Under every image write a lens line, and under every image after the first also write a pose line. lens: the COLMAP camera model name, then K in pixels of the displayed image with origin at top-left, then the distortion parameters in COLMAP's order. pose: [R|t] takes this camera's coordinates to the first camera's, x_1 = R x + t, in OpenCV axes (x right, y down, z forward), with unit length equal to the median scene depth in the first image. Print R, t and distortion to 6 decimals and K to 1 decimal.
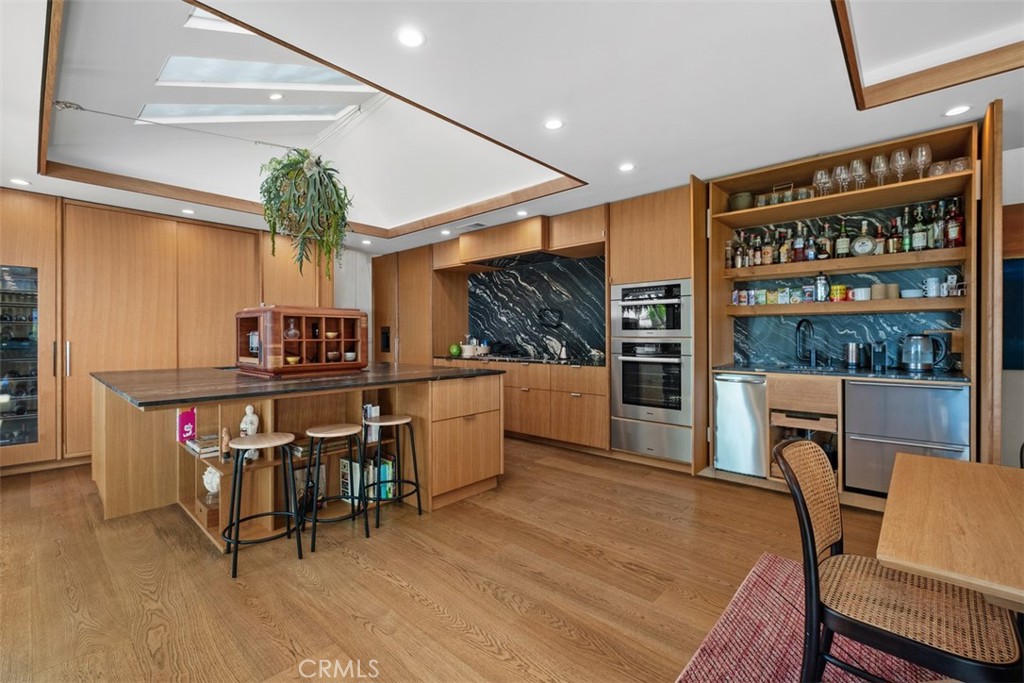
lens RADIAL K [[442.7, 0, 513.1], [0, 442.7, 336.2], [0, 0, 1]] dist [0.001771, -0.005743]
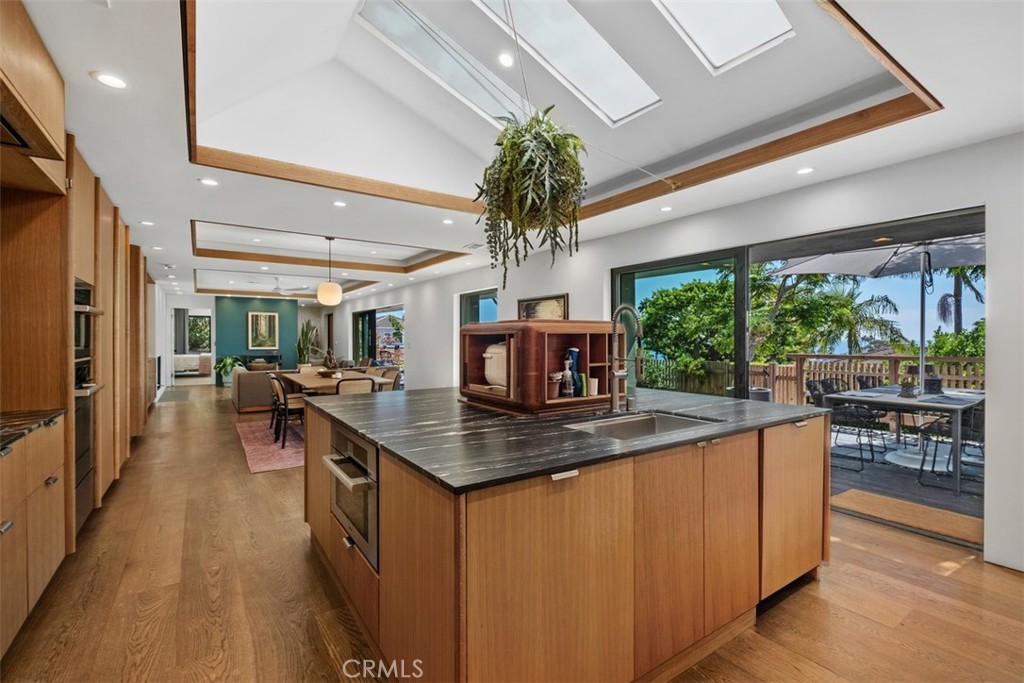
lens RADIAL K [[442.7, 0, 513.1], [0, 442.7, 340.1], [0, 0, 1]] dist [0.001771, -0.005743]
pose [[-0.974585, 0.003007, 0.223998, -0.540524], [0.003960, 0.999985, 0.003803, -0.026196], [-0.223983, 0.004594, -0.974582, 1.590600]]
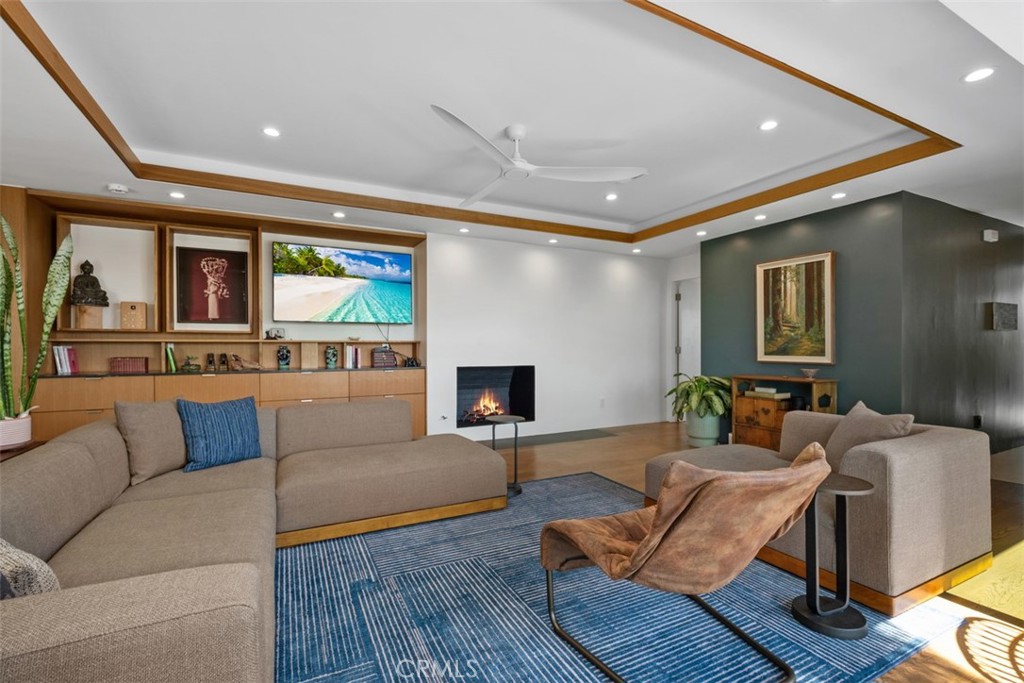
lens RADIAL K [[442.7, 0, 510.2], [0, 442.7, 351.0], [0, 0, 1]] dist [0.001771, -0.005743]
pose [[0.363334, -0.005432, 0.931643, 0.684284], [0.000577, 0.999984, 0.005606, 0.012706], [-0.931659, -0.001499, 0.363331, -1.021348]]
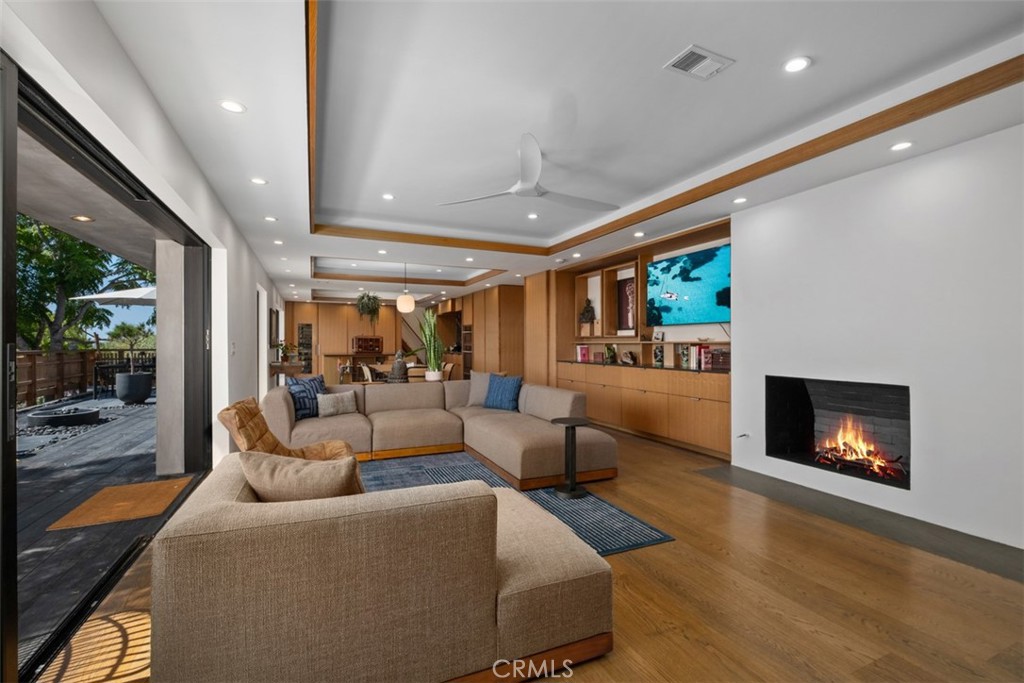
lens RADIAL K [[442.7, 0, 508.6], [0, 442.7, 346.7], [0, 0, 1]] dist [0.001771, -0.005743]
pose [[0.910673, 0.005371, -0.413093, 1.810535], [-0.001812, 0.999958, 0.009006, -0.007302], [0.413124, -0.007453, 0.910644, -1.578984]]
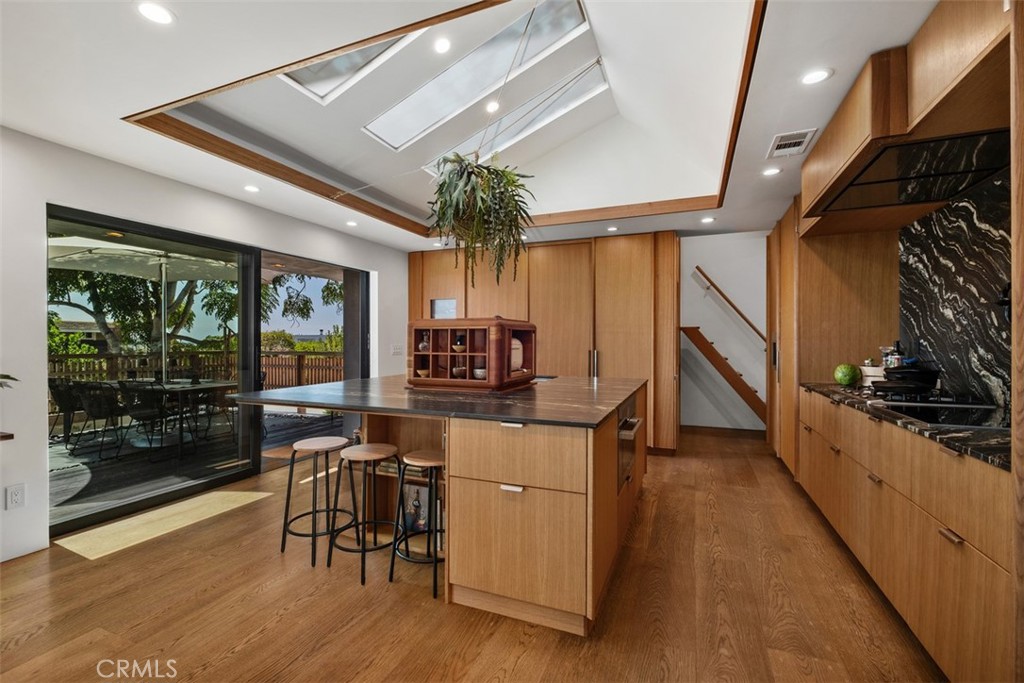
lens RADIAL K [[442.7, 0, 510.6], [0, 442.7, 343.8], [0, 0, 1]] dist [0.001771, -0.005743]
pose [[0.331820, 0.009691, -0.943293, 0.401945], [-0.003043, 0.999953, 0.009203, -0.017421], [0.943338, -0.000184, 0.331834, 0.681646]]
